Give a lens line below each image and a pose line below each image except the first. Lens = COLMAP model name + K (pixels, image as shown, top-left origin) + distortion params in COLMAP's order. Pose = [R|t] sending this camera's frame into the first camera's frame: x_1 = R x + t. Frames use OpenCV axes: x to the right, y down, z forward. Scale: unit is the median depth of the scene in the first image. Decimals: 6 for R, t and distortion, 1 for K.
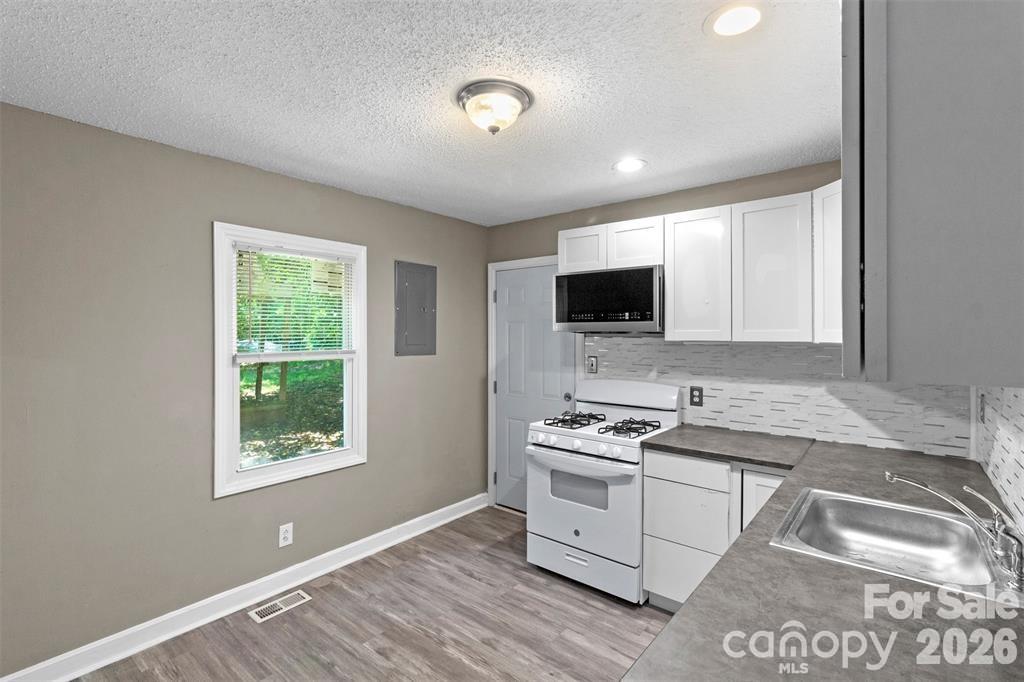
lens RADIAL K [[471.0, 0, 513.1], [0, 471.0, 333.8], [0, 0, 1]] dist [0.000962, 0.000097]
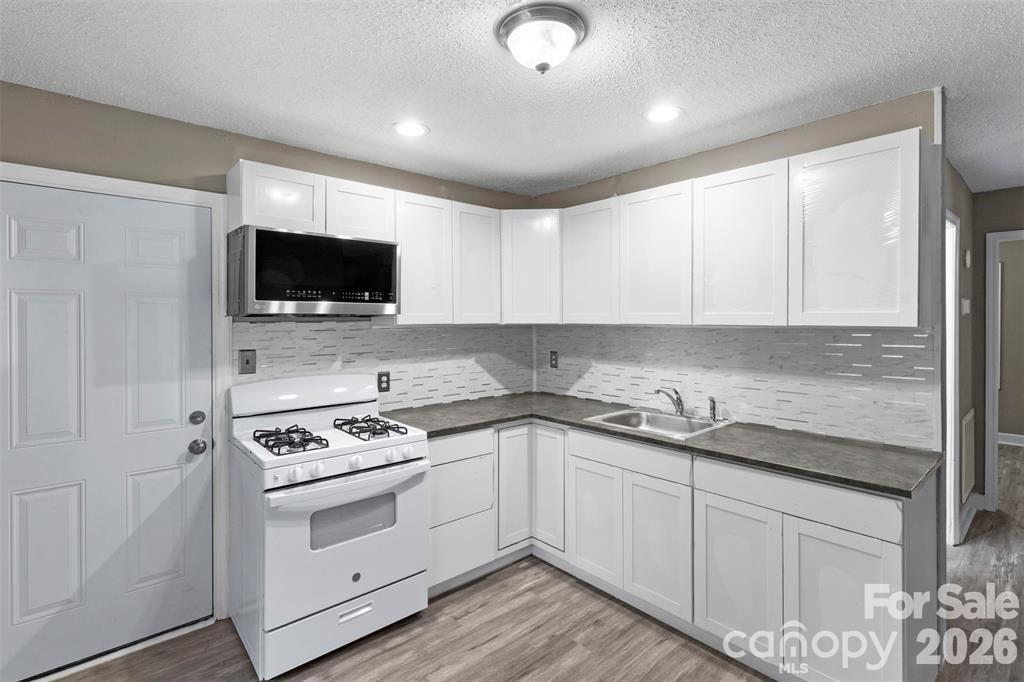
lens RADIAL K [[489.8, 0, 513.1], [0, 489.8, 320.2], [0, 0, 1]] dist [-0.000641, -0.000093]
pose [[0.154316, -0.002868, 0.988017, -0.594594], [0.002890, 0.999993, 0.002451, 0.004175], [-0.988017, 0.002477, 0.154323, 0.610406]]
